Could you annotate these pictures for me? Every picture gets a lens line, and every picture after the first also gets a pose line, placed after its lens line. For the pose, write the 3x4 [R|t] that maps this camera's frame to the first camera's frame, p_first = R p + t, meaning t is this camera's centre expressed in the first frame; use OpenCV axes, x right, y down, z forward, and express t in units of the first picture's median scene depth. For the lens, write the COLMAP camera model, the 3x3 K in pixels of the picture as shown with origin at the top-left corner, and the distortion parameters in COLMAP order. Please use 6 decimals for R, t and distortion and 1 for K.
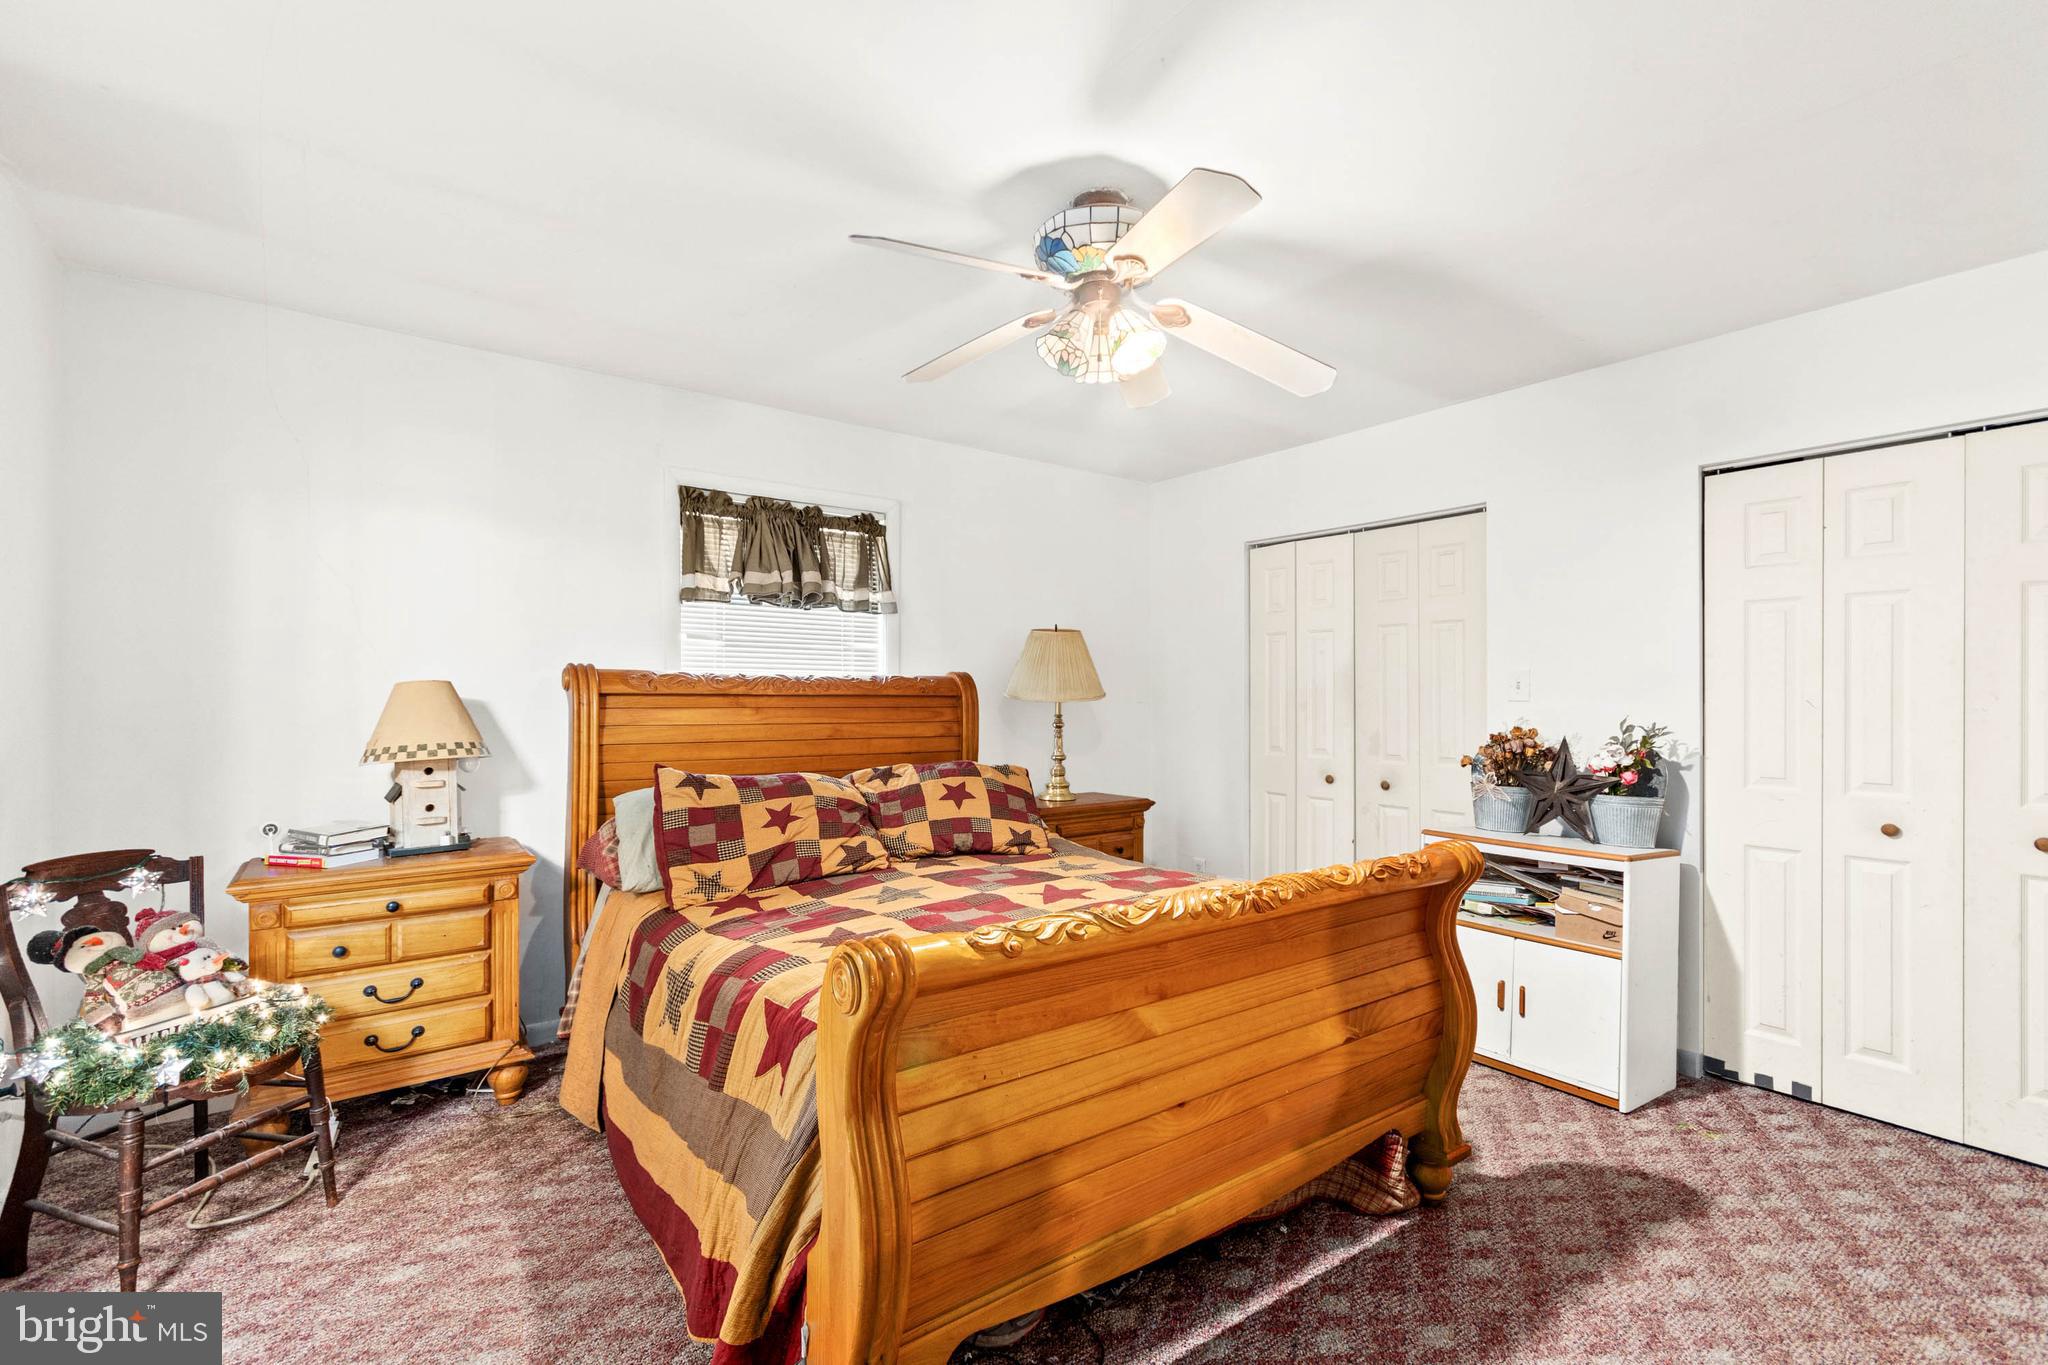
lens RADIAL K [[915.0, 0, 1015.3], [0, 915.0, 690.5], [0, 0, 1]] dist [-0.003535, 0.000801]
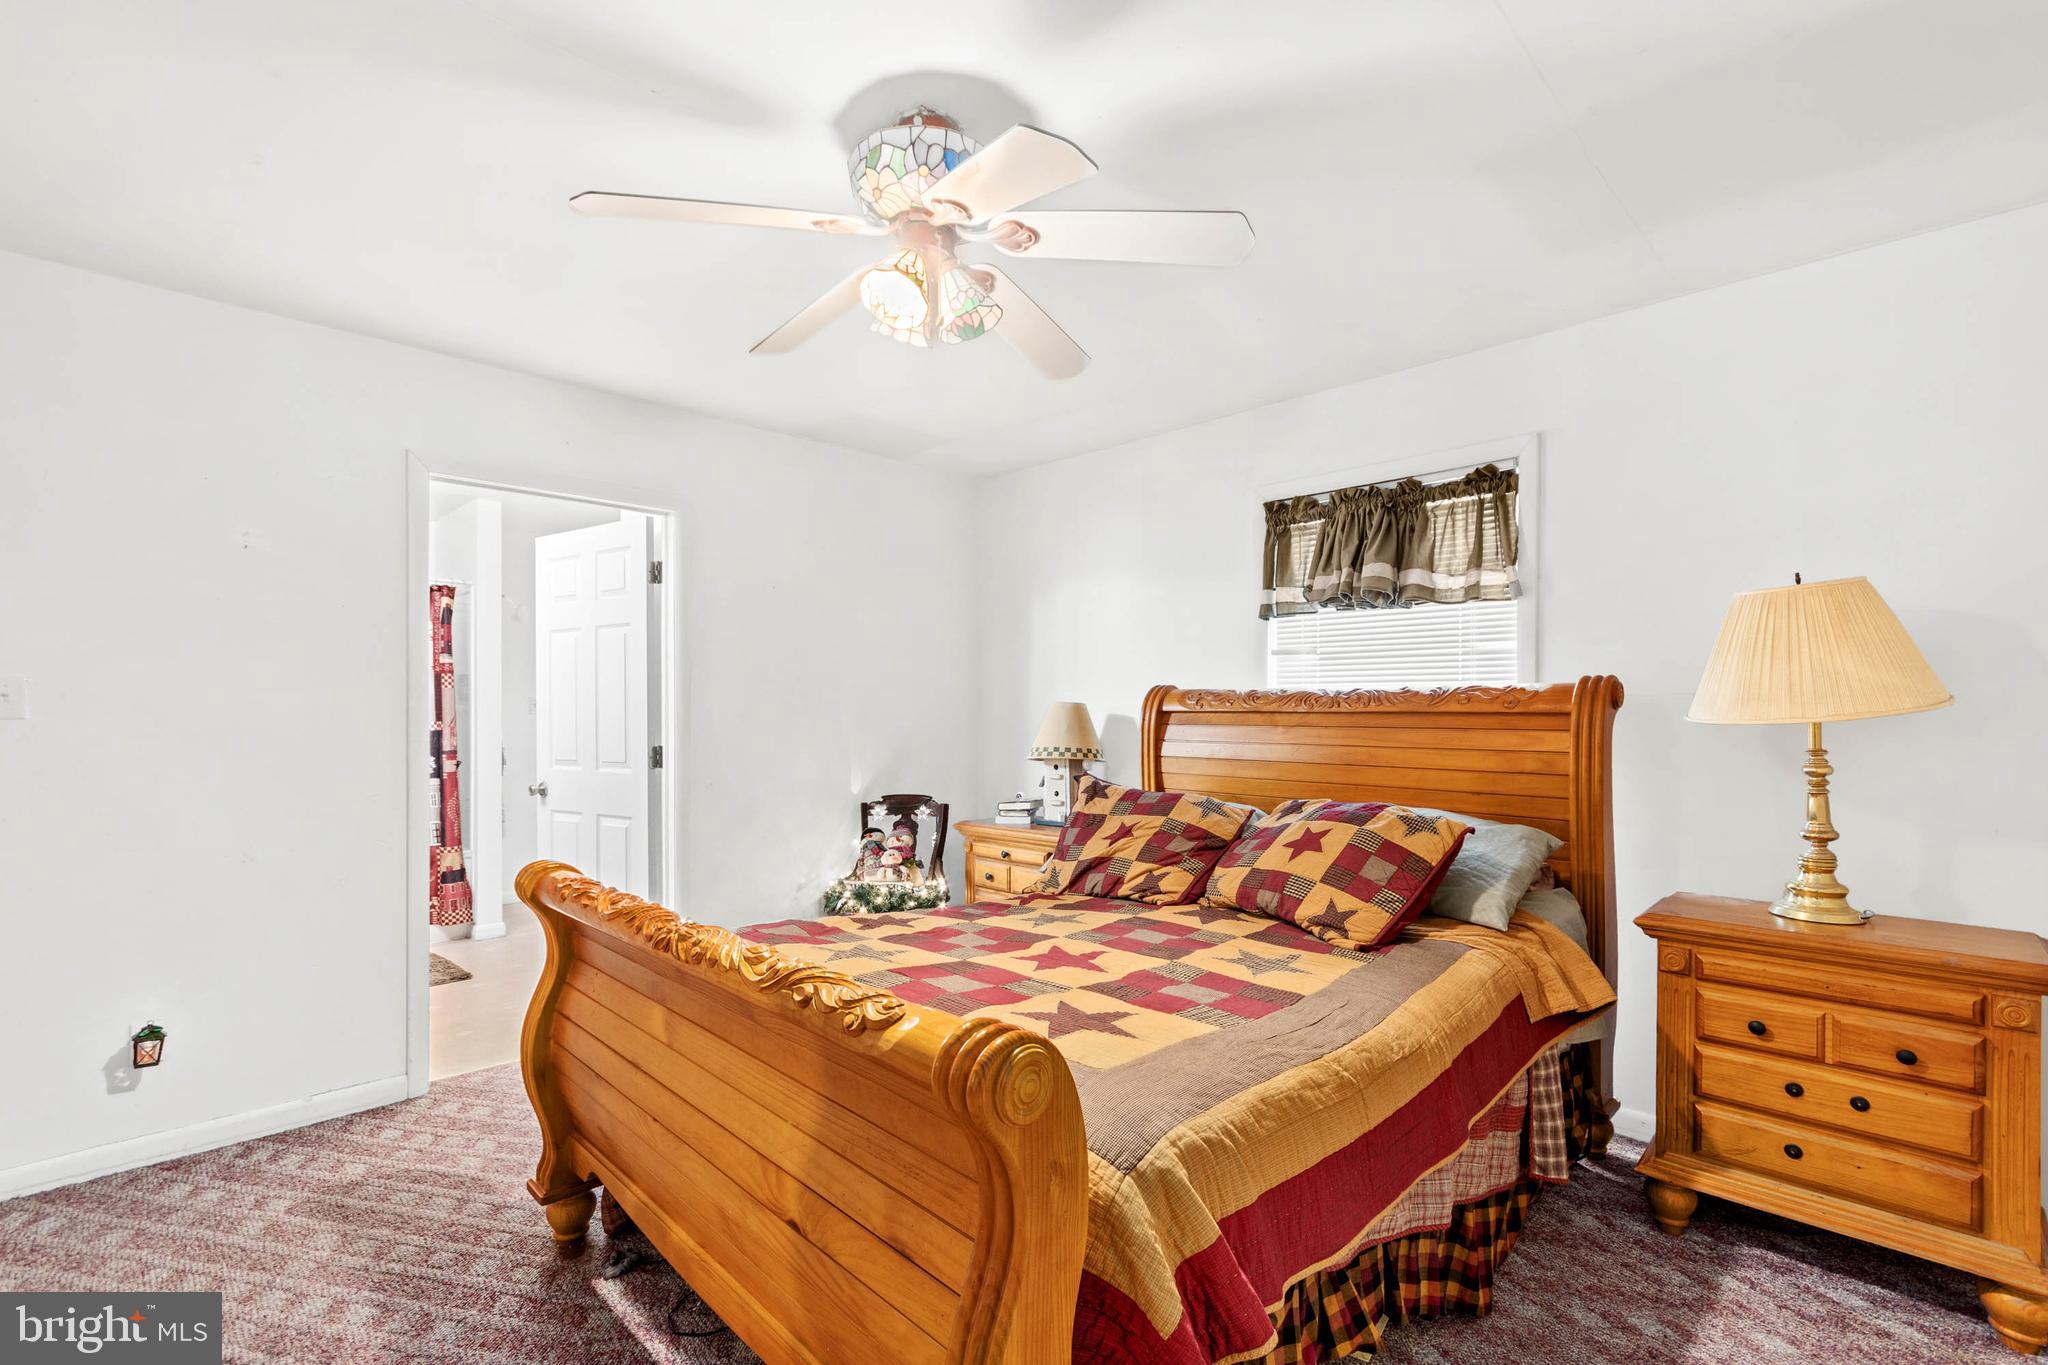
lens RADIAL K [[915.0, 0, 1018.7], [0, 915.0, 701.3], [0, 0, 1]] dist [-0.003535, 0.000801]
pose [[0.143337, -0.015151, -0.989558, 0.569613], [0.002617, 0.999885, -0.014930, 0.007003], [0.989670, -0.000449, 0.143361, 0.579203]]
